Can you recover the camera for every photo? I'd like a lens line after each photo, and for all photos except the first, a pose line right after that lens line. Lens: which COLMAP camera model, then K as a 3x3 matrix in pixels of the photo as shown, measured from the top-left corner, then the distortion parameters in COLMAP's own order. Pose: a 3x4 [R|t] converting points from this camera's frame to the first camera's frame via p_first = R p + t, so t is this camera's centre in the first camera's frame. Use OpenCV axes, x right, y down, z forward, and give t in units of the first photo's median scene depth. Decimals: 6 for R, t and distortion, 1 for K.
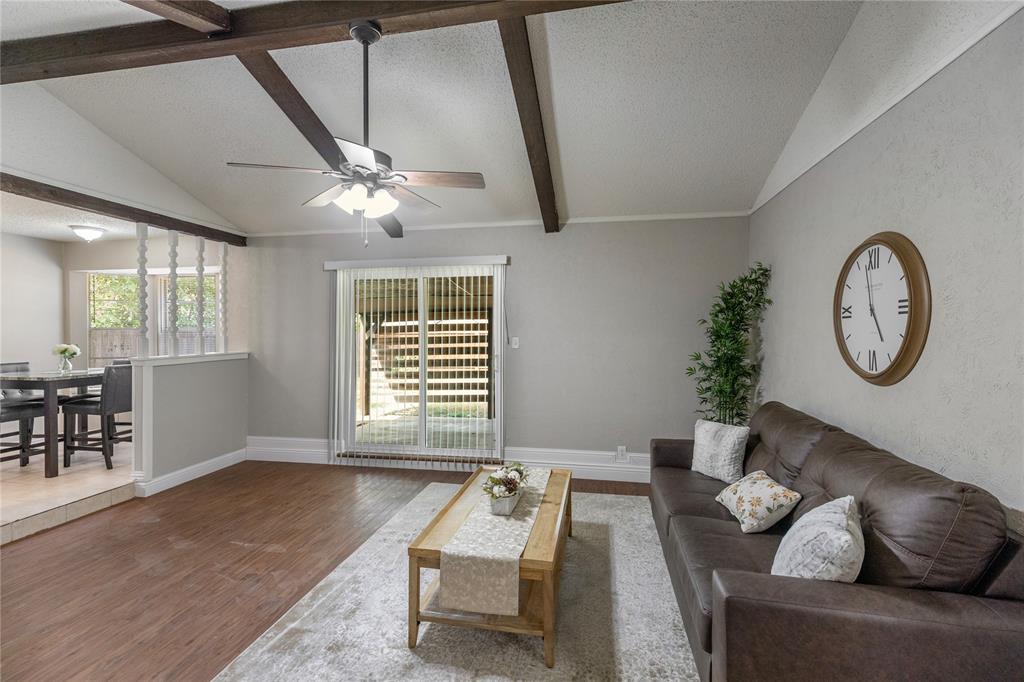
lens RADIAL K [[464.5, 0, 510.6], [0, 464.5, 341.5], [0, 0, 1]] dist [0.012553, -0.000558]
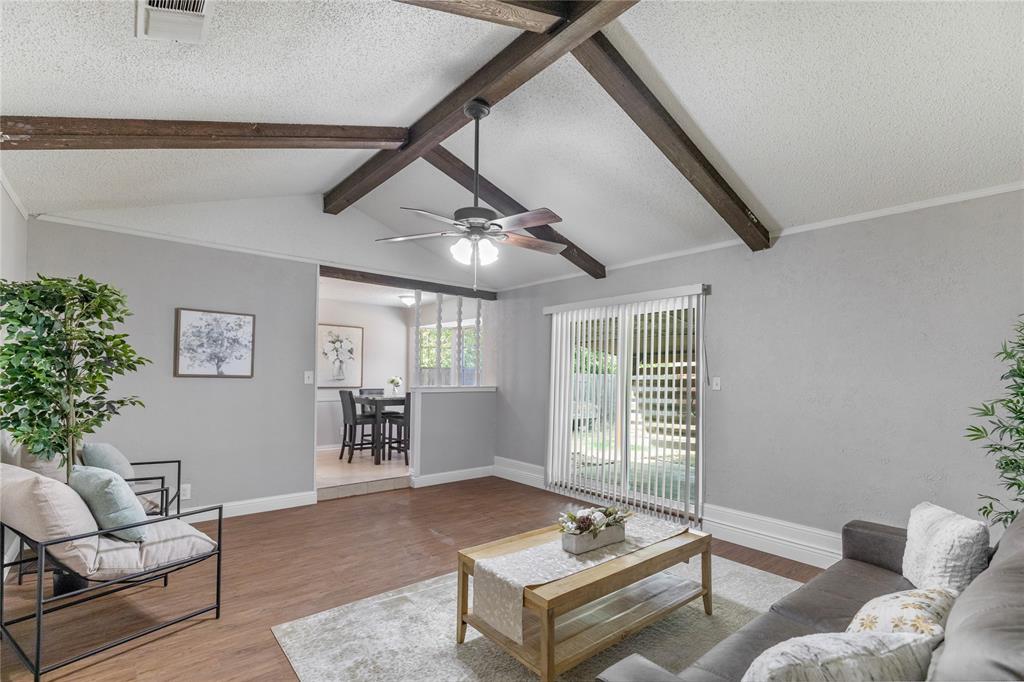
lens RADIAL K [[471.1, 0, 512.2], [0, 471.1, 371.2], [0, 0, 1]] dist [0.015852, -0.000034]
pose [[0.777037, 0.007641, -0.629409, 0.287487], [-0.029538, 0.999267, -0.024335, 0.013390], [0.628762, 0.037501, 0.776693, 0.082998]]
